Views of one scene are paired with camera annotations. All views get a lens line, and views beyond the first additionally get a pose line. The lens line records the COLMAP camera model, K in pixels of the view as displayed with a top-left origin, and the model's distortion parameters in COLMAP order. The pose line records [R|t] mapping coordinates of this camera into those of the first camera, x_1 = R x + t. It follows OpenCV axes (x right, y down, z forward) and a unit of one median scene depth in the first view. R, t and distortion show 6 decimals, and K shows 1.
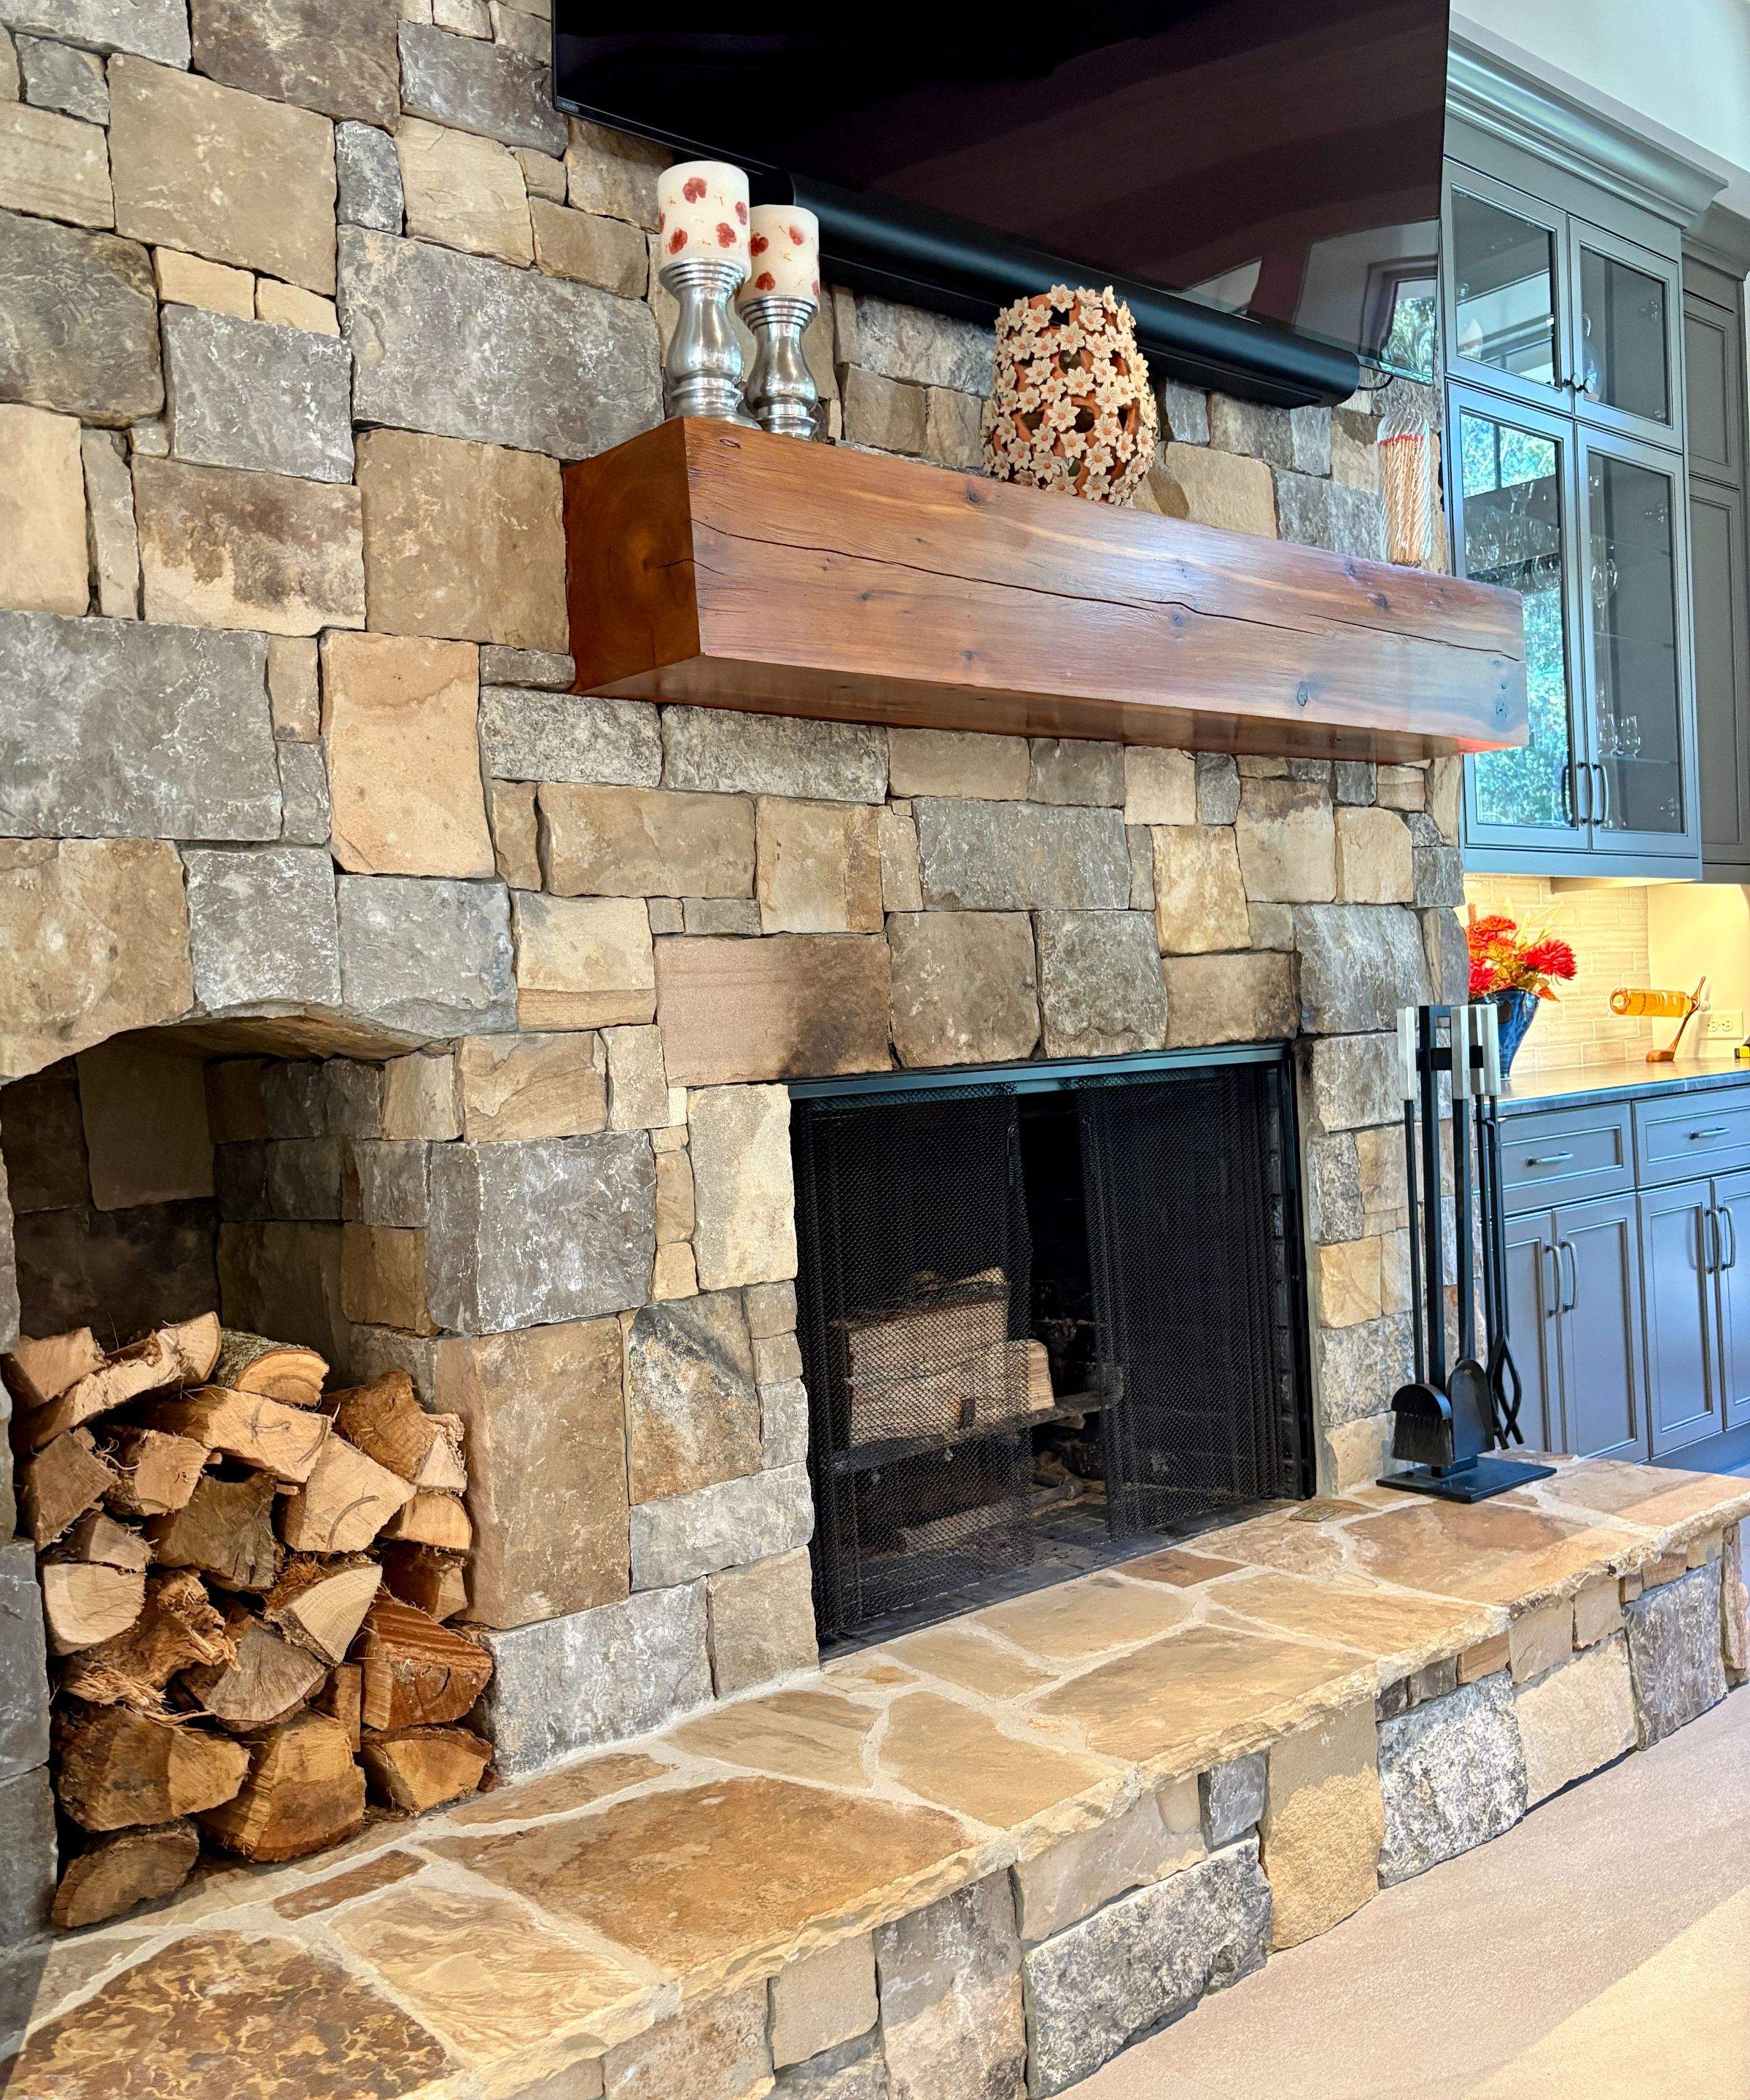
lens RADIAL K [[1863.7, 0, 871.3], [0, 1863.7, 1050.9], [0, 0, 1]] dist [0.013449, 0.003054]
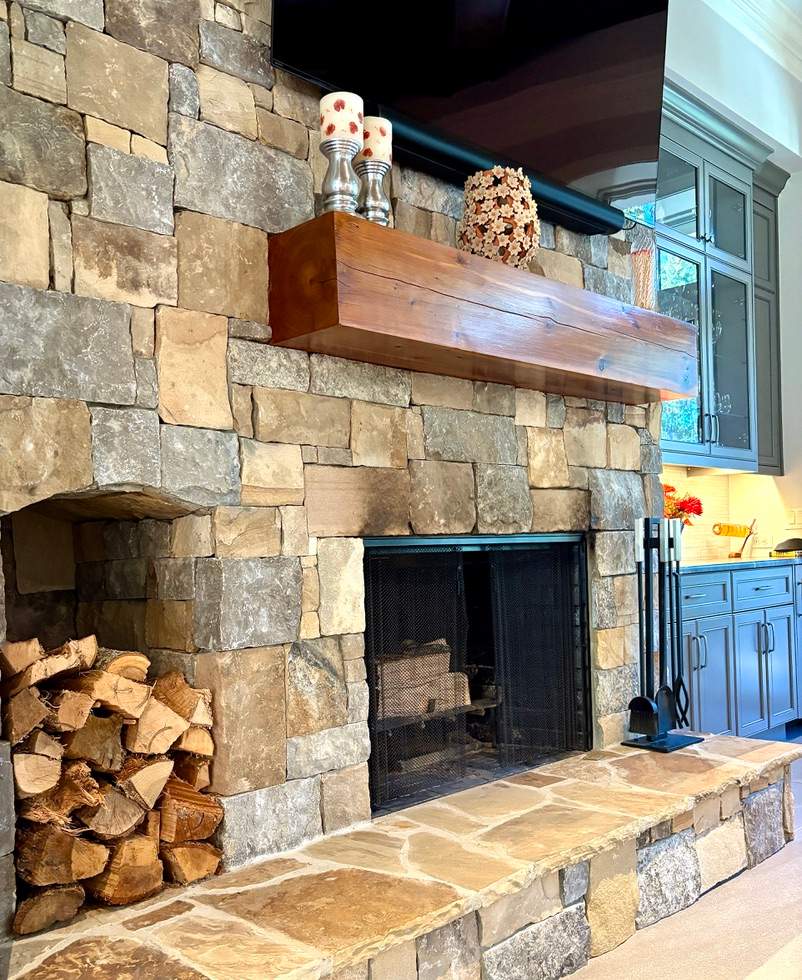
lens RADIAL K [[888.3, 0, 379.7], [0, 888.3, 540.8], [0, 0, 1]] dist [0.014421, -0.000072]
pose [[0.998400, 0.024252, 0.051084, -0.081321], [-0.023011, 0.999429, -0.024740, 0.047284], [-0.051654, 0.023525, 0.998388, 0.009708]]
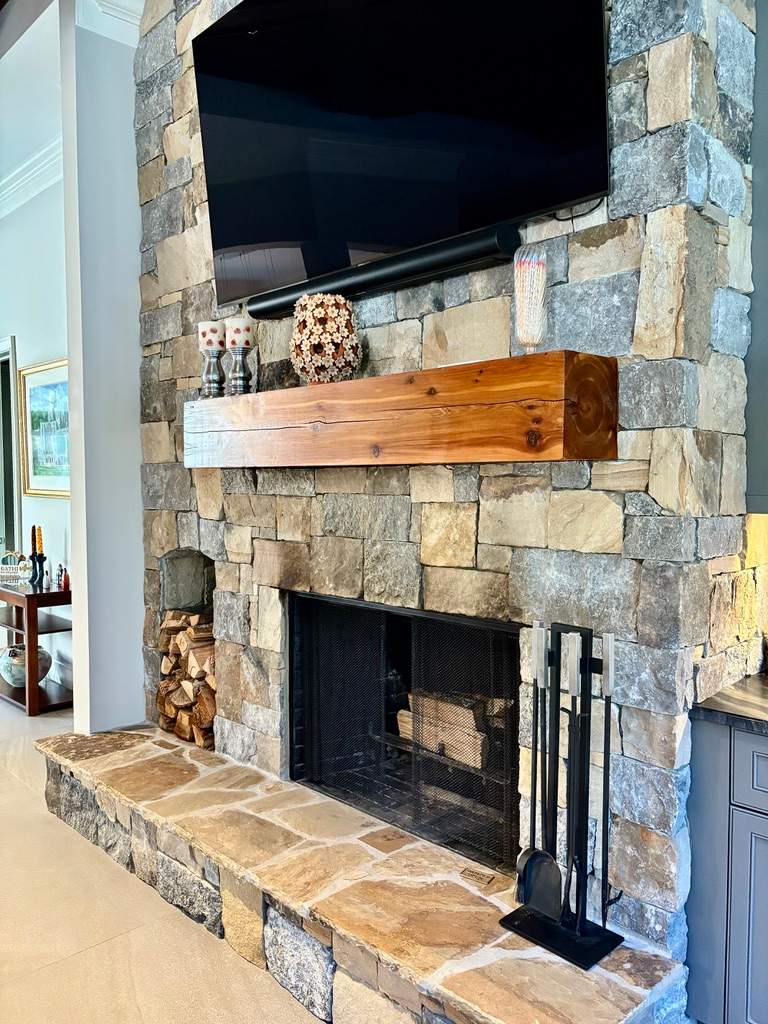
lens RADIAL K [[770.7, 0, 381.6], [0, 770.7, 516.9], [0, 0, 1]] dist [0.030789, -0.034059]
pose [[0.075609, 0.093828, -0.992713, 1.287515], [-0.023362, 0.995456, 0.092308, -0.235258], [0.996864, 0.016213, 0.077458, 1.129076]]
